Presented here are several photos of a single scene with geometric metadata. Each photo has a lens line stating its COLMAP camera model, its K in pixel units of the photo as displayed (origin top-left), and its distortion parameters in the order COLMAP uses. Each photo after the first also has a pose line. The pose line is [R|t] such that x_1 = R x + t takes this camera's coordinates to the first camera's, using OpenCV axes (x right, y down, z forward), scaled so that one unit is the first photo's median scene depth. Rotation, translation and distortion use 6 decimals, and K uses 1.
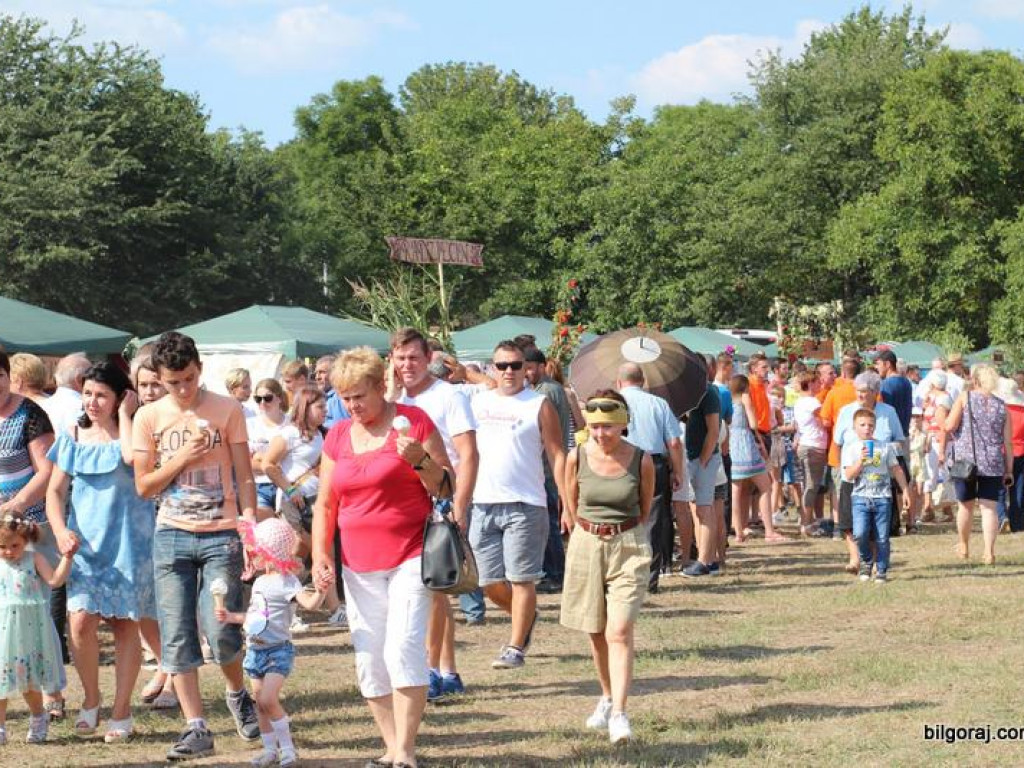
lens RADIAL K [[2643.4, 0, 509.4], [0, 2643.4, 385.2], [0, 0, 1]] dist [-0.080462, 0.000000]
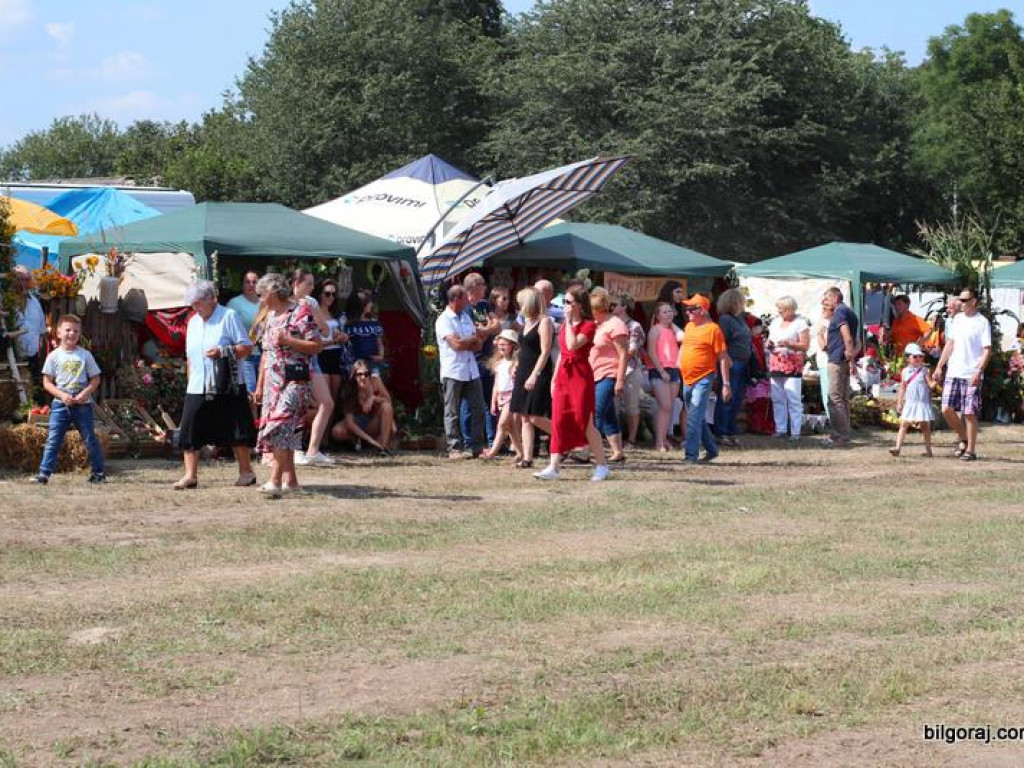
lens RADIAL K [[2643.4, 0, 512.0], [0, 2643.4, 384.2], [0, 0, 1]] dist [-0.080462, 0.000000]
pose [[0.969488, 0.049488, -0.240090, 0.021699], [-0.040464, 0.998282, 0.042374, -0.002749], [0.241774, -0.031366, 0.969825, -0.100267]]
